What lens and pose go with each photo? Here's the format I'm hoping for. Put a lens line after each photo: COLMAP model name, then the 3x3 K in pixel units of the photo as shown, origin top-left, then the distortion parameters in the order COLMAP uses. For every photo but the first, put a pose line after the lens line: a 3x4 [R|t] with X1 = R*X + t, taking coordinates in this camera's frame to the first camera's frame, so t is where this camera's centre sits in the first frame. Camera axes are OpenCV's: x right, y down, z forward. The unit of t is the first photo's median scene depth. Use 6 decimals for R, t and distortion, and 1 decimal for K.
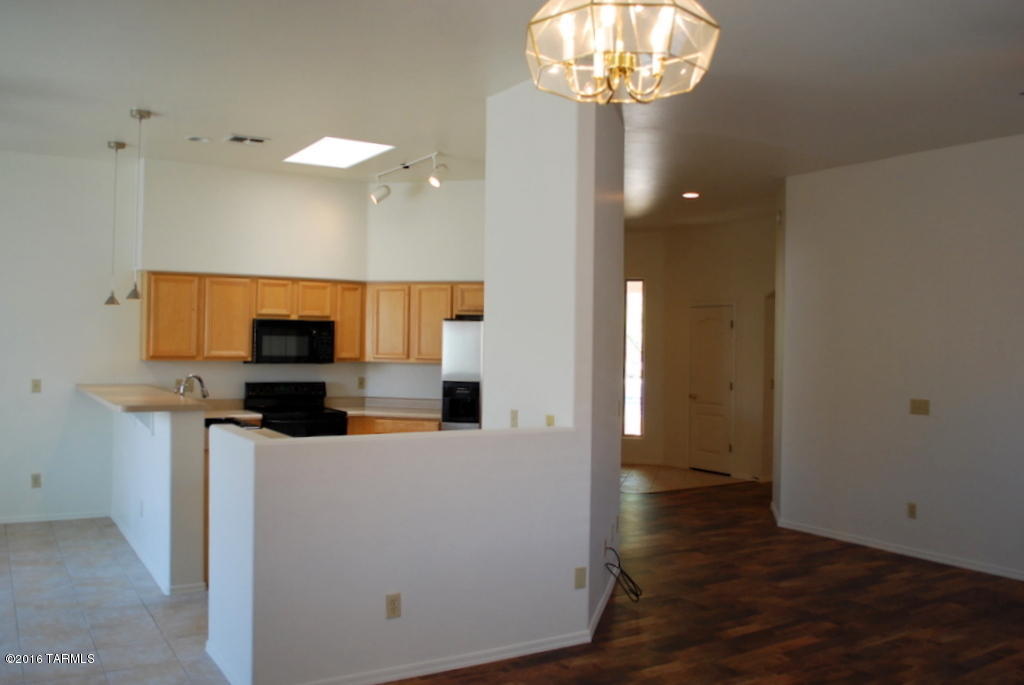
lens RADIAL K [[876.3, 0, 512.0], [0, 876.3, 342.5], [0, 0, 1]] dist [-0.075979, 0.000309]
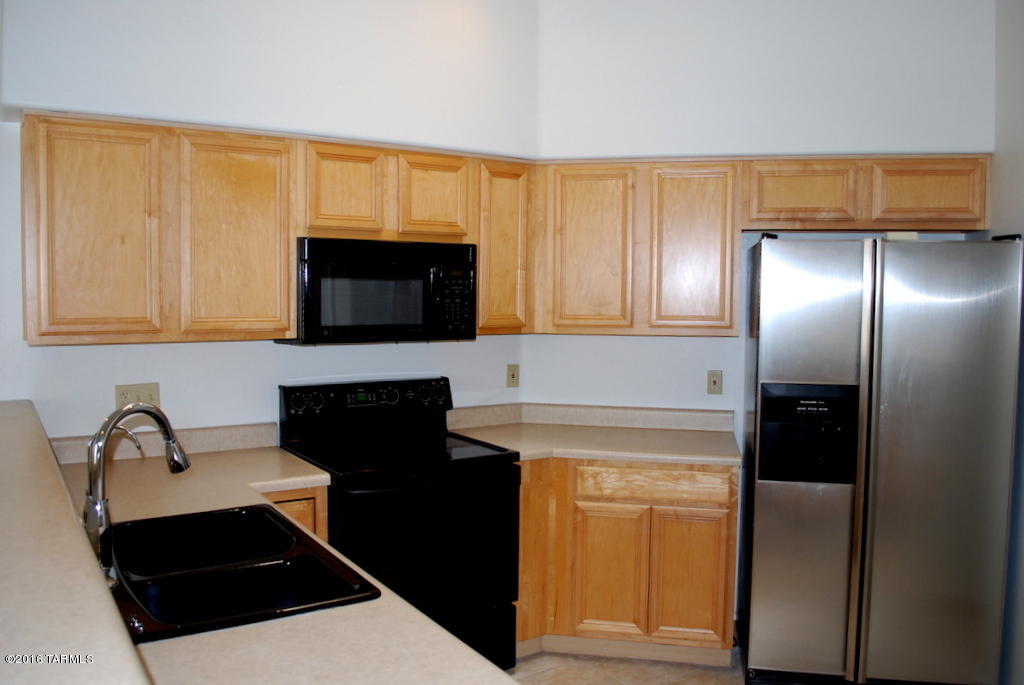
lens RADIAL K [[827.3, 0, 512.0], [0, 827.3, 342.5], [0, 0, 1]] dist [-0.067203, 0.004015]
pose [[0.999801, -0.007857, 0.018337, -0.202139], [0.006651, 0.997866, 0.064952, -0.001816], [-0.018808, -0.064817, 0.997720, 0.599761]]
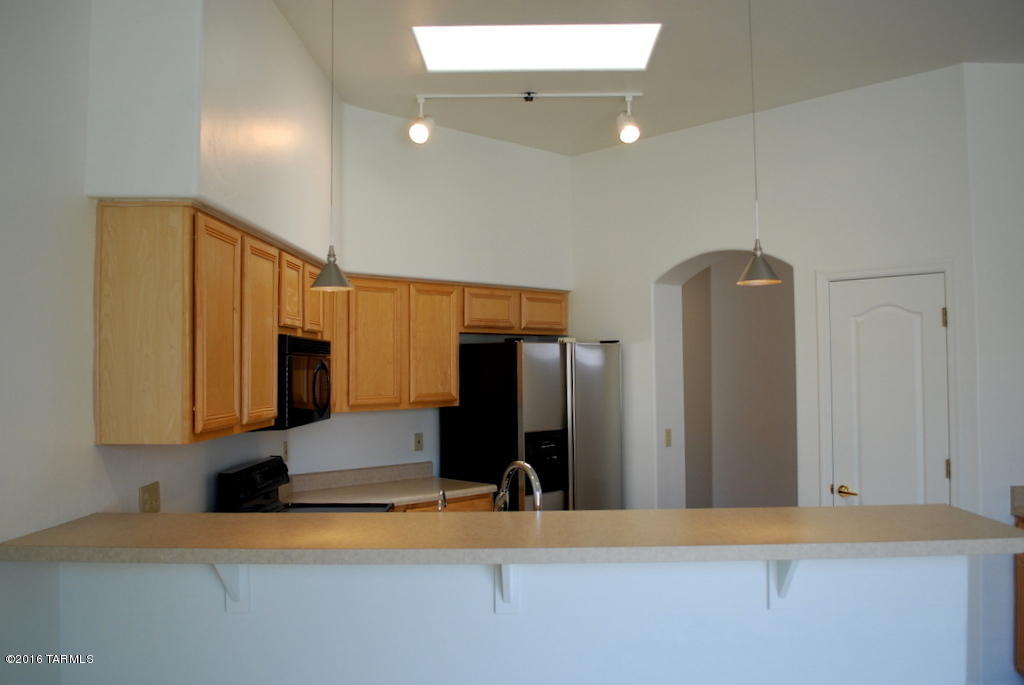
lens RADIAL K [[859.1, 0, 512.0], [0, 859.1, 342.5], [0, 0, 1]] dist [-0.078639, 0.000672]
pose [[0.546536, 0.006111, 0.837413, -0.614341], [0.019938, 0.999595, -0.020307, -0.010641], [-0.837198, 0.027795, 0.546193, 0.642609]]
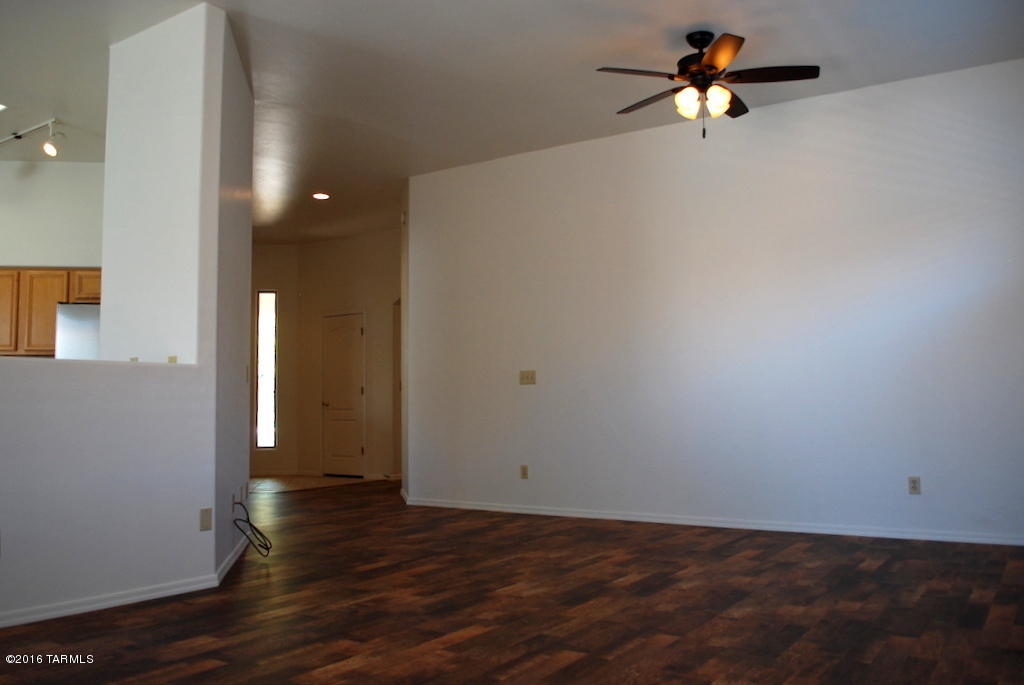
lens RADIAL K [[859.1, 0, 512.0], [0, 859.1, 342.5], [0, 0, 1]] dist [-0.078639, 0.000672]
pose [[0.915731, 0.005066, 0.401761, 0.006066], [0.022415, 0.997719, -0.063670, 0.082791], [-0.401167, 0.067310, 0.913529, -0.010198]]
